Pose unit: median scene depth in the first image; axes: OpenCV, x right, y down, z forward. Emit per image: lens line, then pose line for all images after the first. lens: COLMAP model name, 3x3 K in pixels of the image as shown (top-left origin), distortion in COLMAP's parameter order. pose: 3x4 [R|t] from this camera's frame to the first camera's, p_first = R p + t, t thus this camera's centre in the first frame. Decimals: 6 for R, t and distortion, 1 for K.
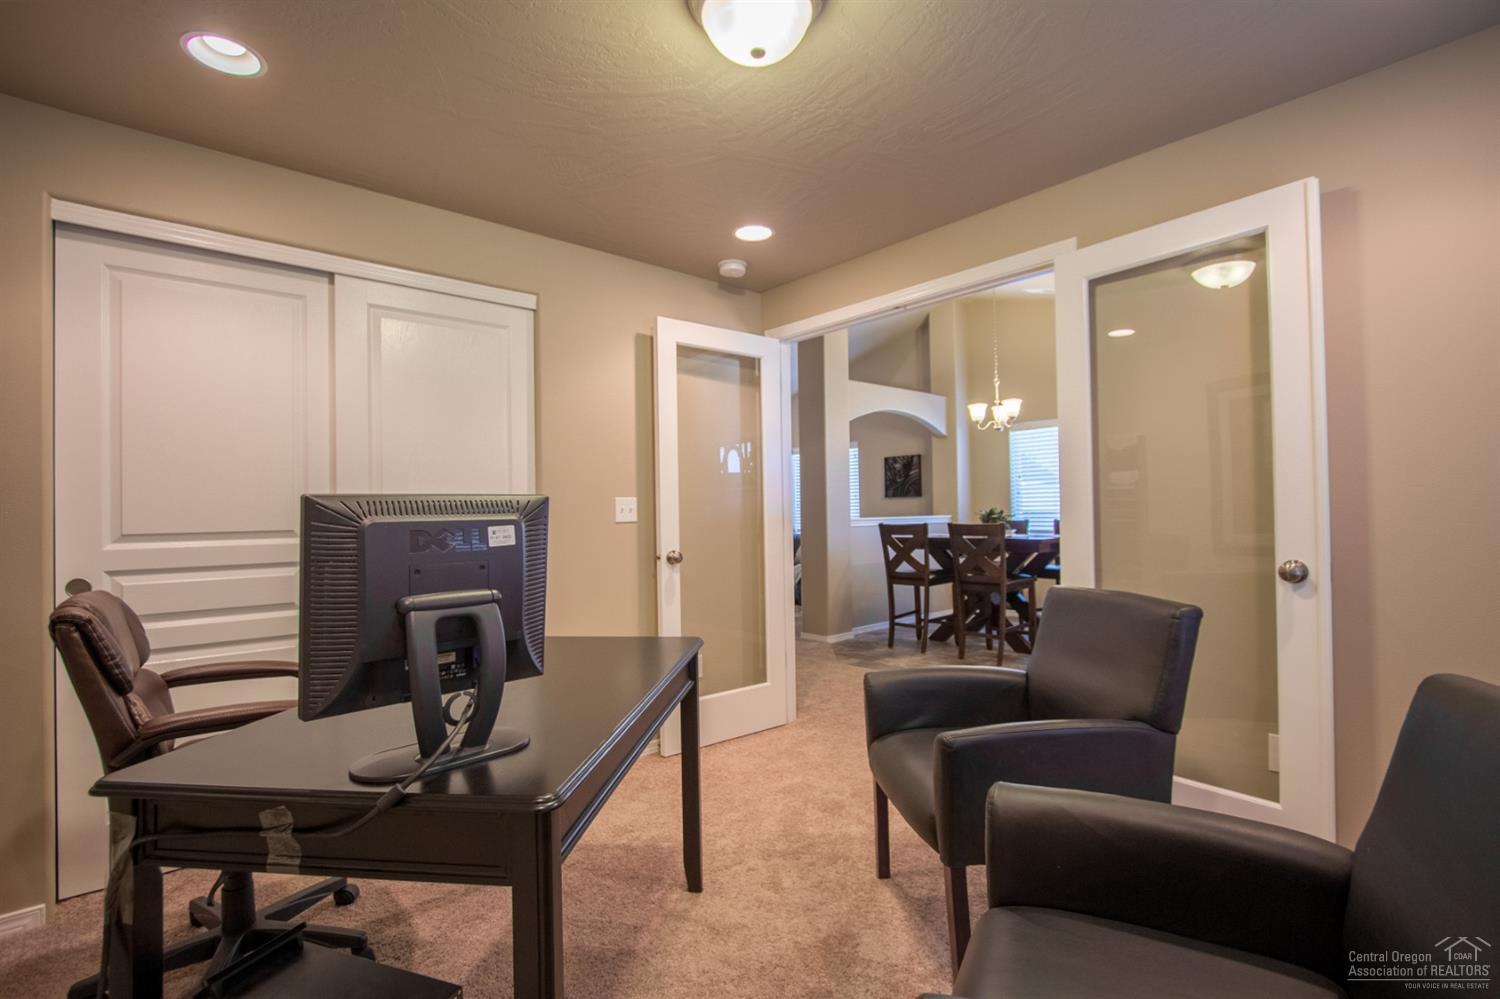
lens RADIAL K [[696.6, 0, 751.0], [0, 696.6, 500.5], [0, 0, 1]] dist [-0.009271, 0.000763]
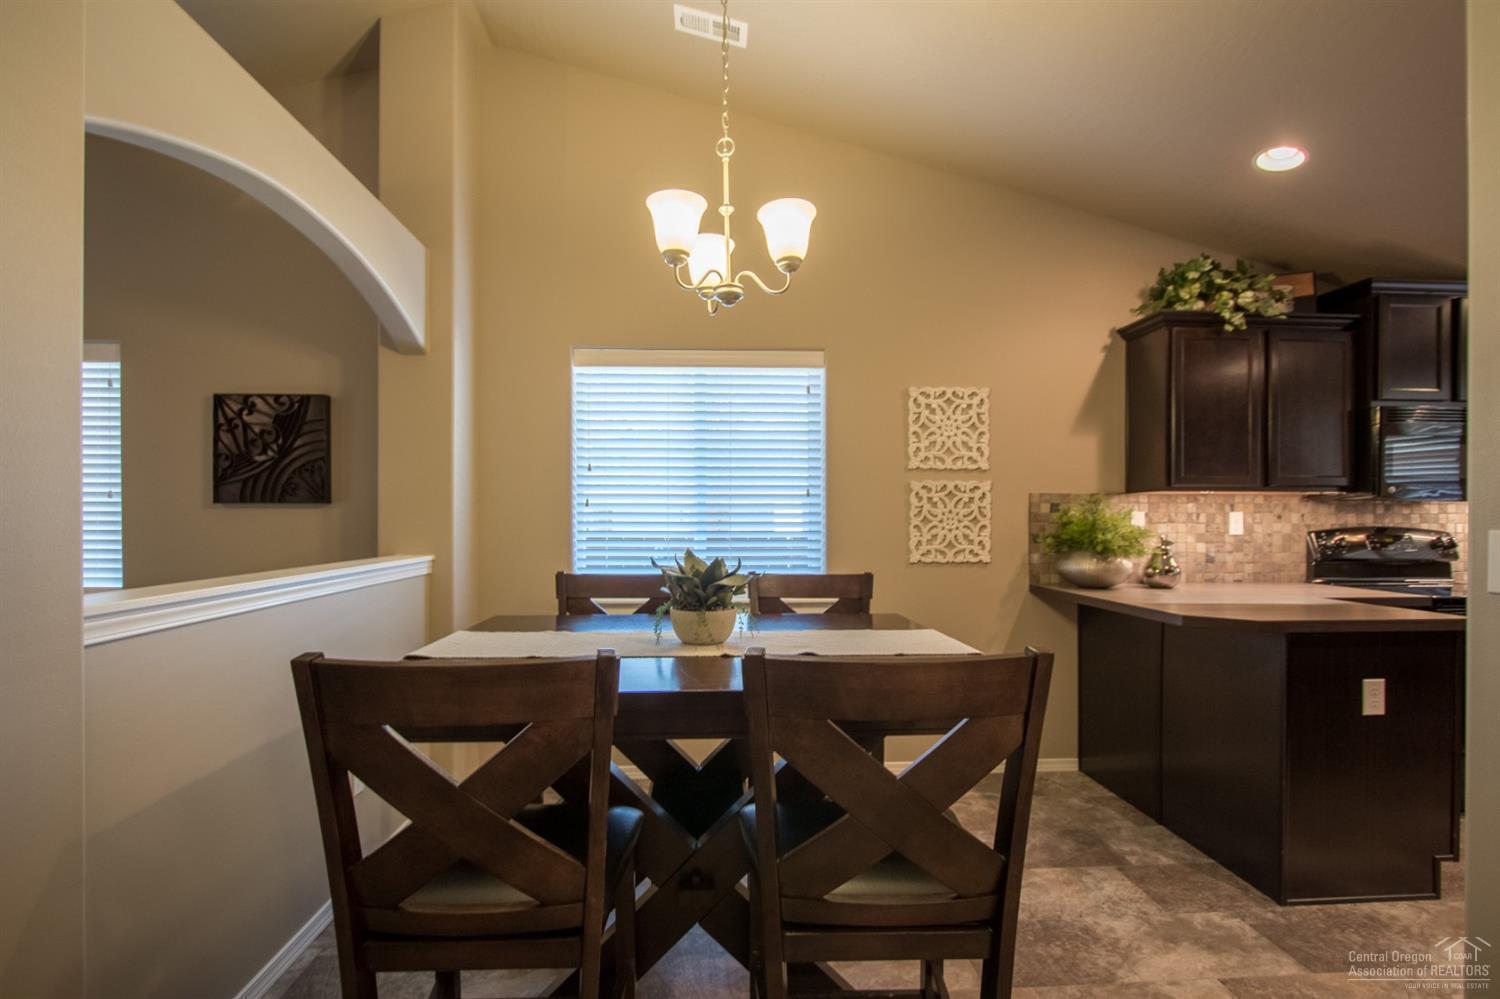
lens RADIAL K [[696.6, 0, 744.5], [0, 696.6, 520.8], [0, 0, 1]] dist [-0.009271, 0.000763]
pose [[0.620740, 0.016574, 0.783841, 0.083905], [-0.025472, 0.999675, -0.000966, -0.001901], [-0.783603, -0.019367, 0.620960, 0.572622]]
